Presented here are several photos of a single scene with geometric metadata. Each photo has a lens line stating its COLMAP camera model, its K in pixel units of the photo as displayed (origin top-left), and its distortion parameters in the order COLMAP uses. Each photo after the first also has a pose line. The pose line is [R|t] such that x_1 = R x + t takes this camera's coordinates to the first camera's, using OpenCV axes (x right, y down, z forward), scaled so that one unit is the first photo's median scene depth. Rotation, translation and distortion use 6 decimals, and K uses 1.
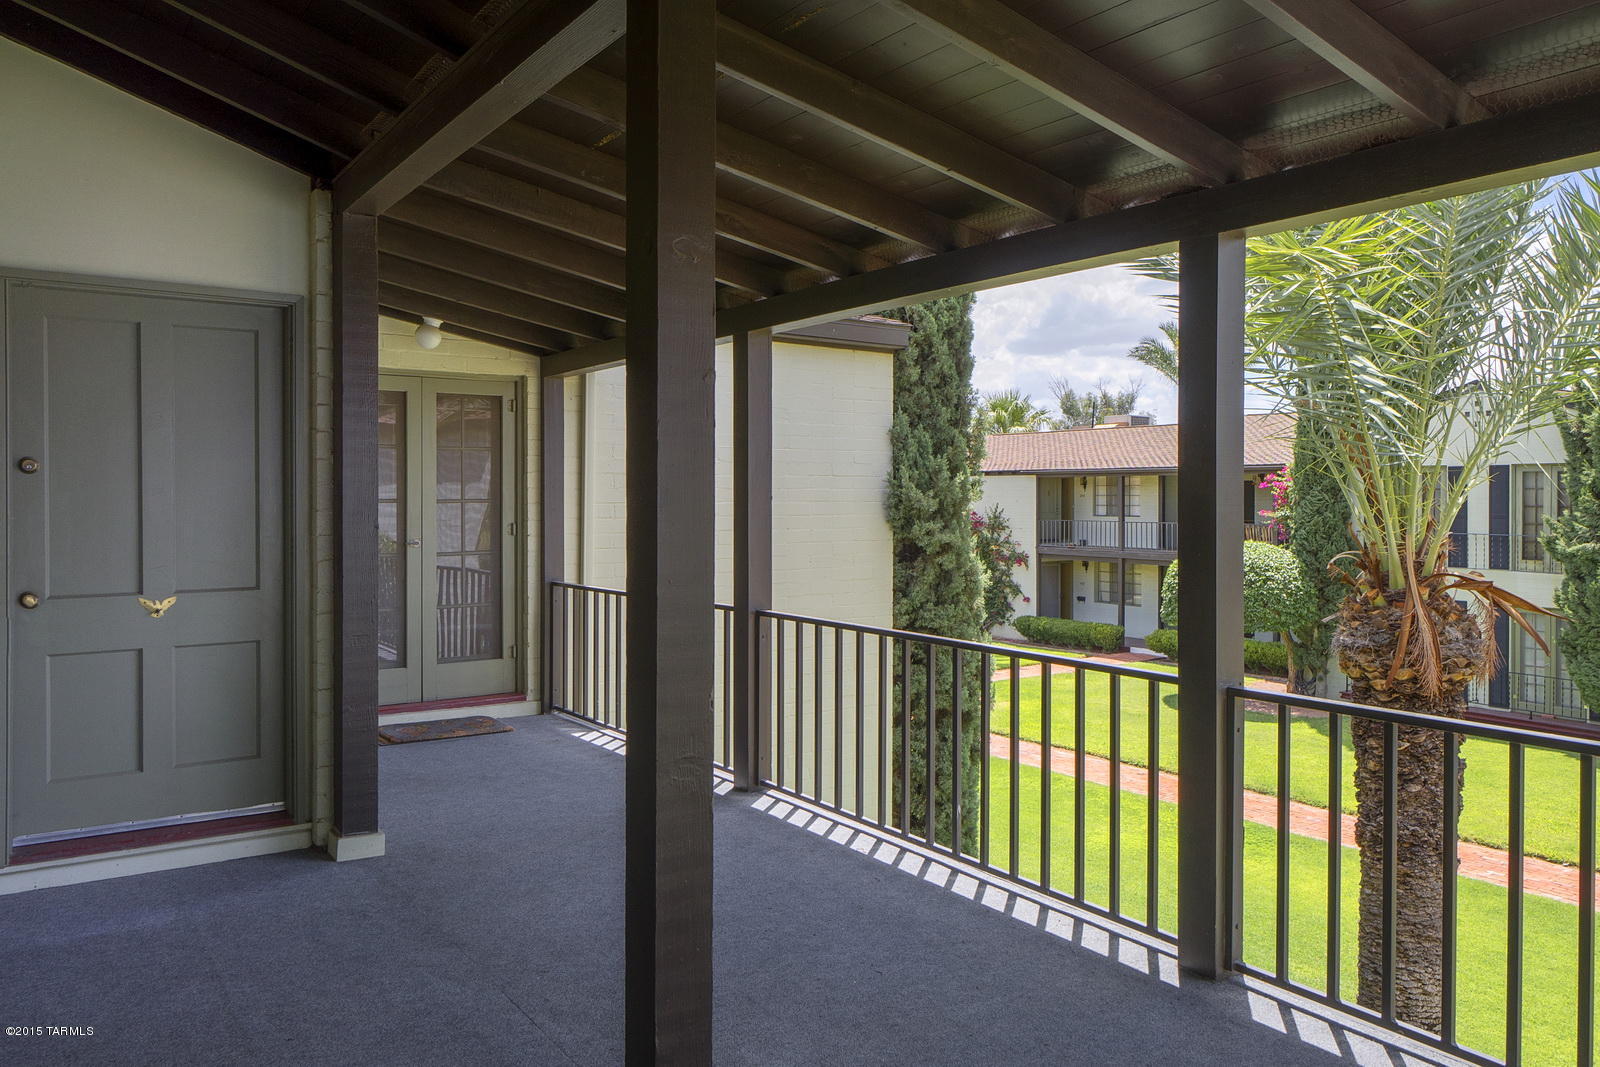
lens RADIAL K [[1131.3, 0, 802.5], [0, 1131.3, 521.8], [0, 0, 1]] dist [0.011525, -0.001771]
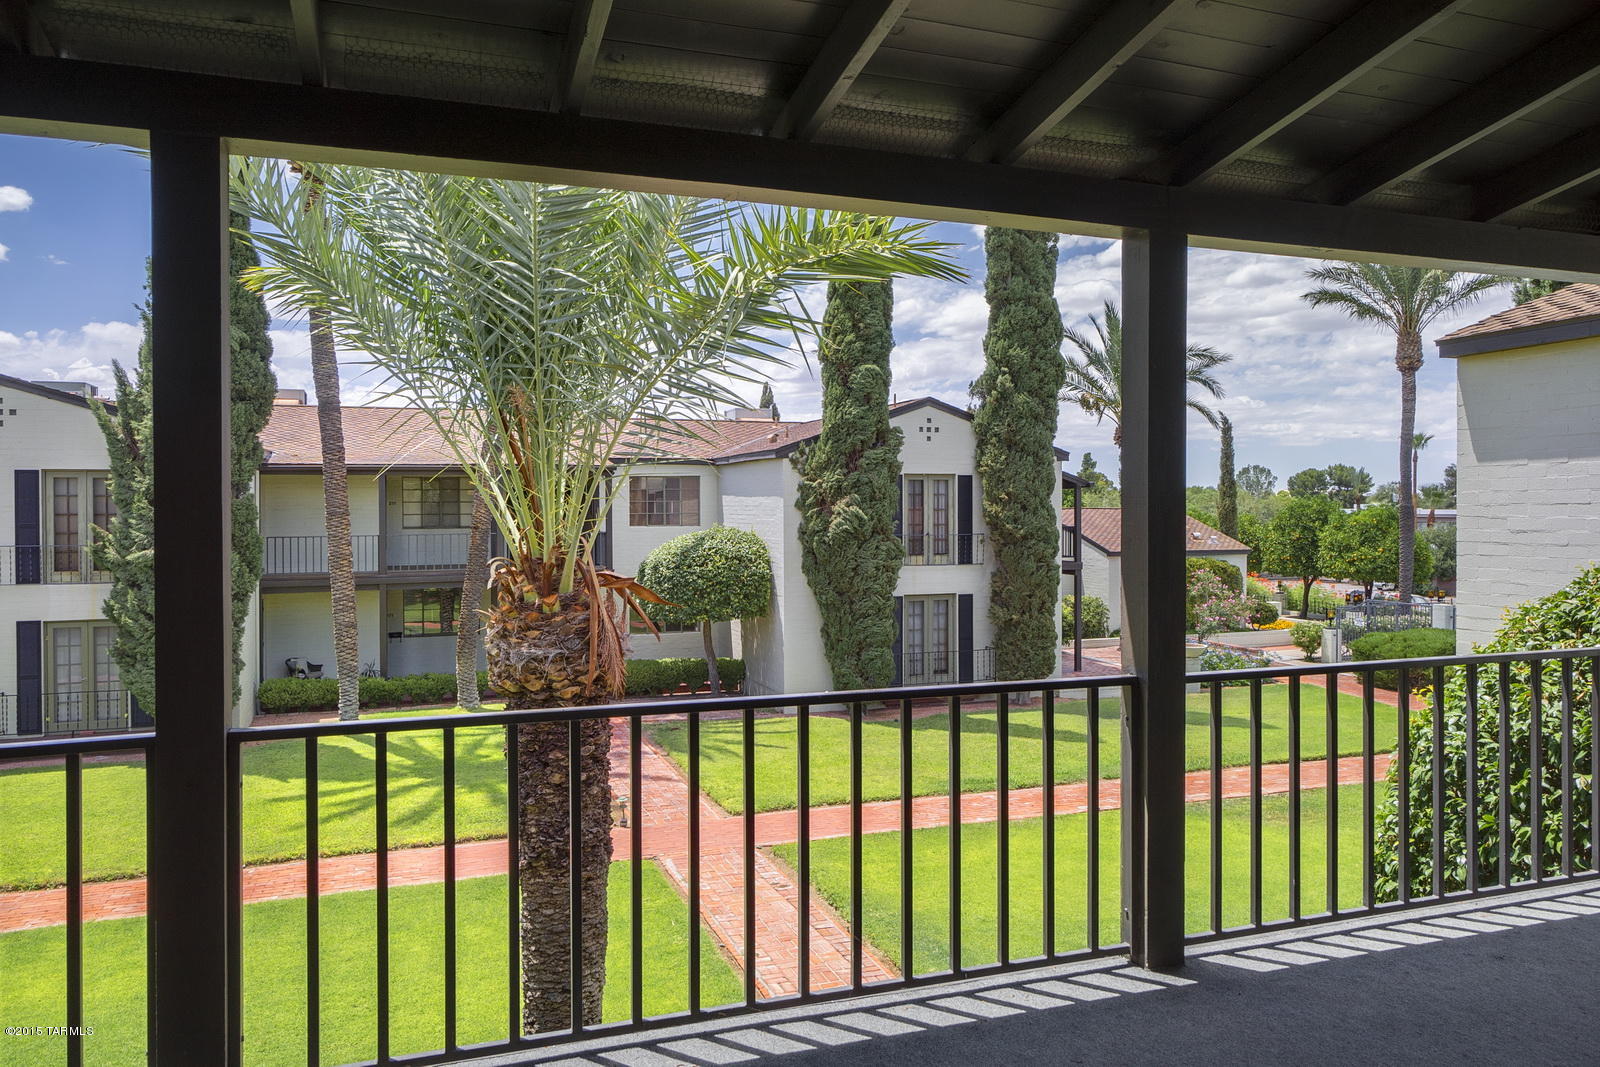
lens RADIAL K [[1131.3, 0, 801.3], [0, 1131.3, 530.7], [0, 0, 1]] dist [0.011525, -0.001771]
pose [[0.264798, -0.026669, 0.963935, -0.119354], [0.027239, 0.999425, 0.020168, -0.002815], [-0.963919, 0.020916, 0.265372, 0.178007]]
